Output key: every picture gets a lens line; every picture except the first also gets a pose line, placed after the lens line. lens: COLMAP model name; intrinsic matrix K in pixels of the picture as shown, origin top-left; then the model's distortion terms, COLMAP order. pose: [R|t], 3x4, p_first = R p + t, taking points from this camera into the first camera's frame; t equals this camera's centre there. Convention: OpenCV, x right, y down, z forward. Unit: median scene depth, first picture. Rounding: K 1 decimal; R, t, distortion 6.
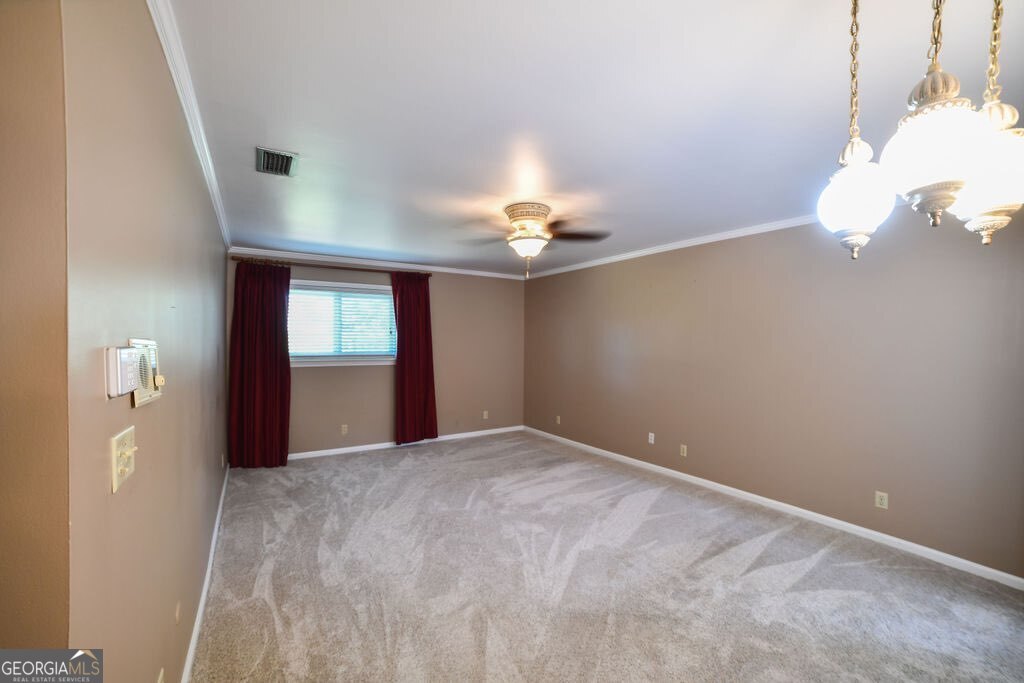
lens RADIAL K [[415.5, 0, 512.0], [0, 415.5, 341.5], [0, 0, 1]] dist [-0.000123, -0.000022]
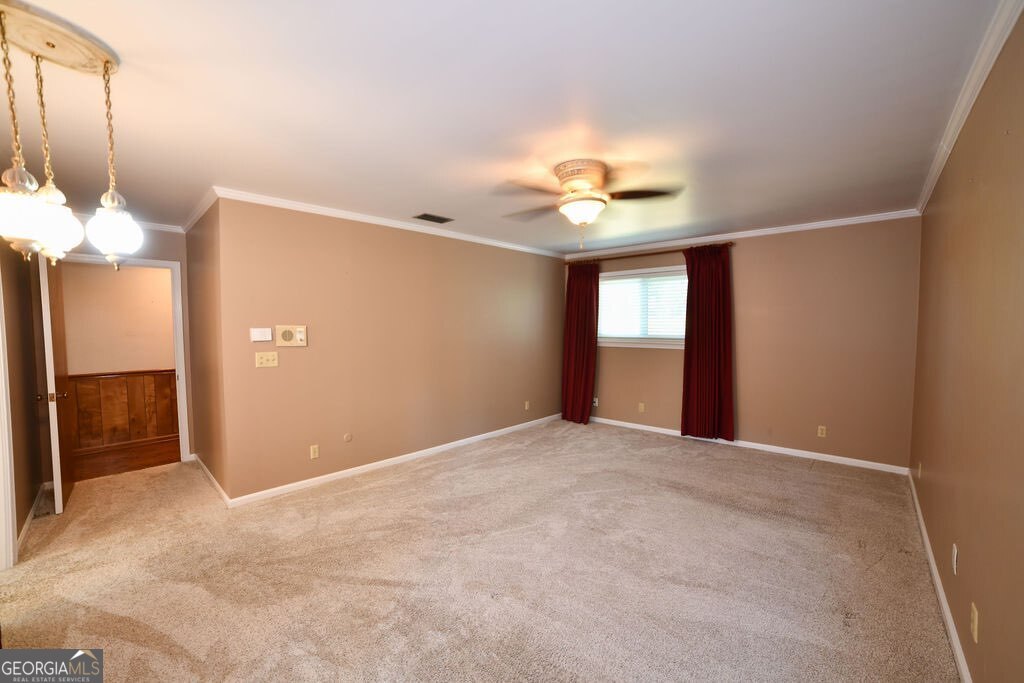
lens RADIAL K [[415.5, 0, 512.0], [0, 415.5, 341.5], [0, 0, 1]] dist [-0.120260, 0.000004]
pose [[0.262178, 0.032559, -0.964470, 0.571374], [-0.000124, 0.999432, 0.033705, 0.008631], [0.965020, -0.008717, 0.262033, 0.455101]]
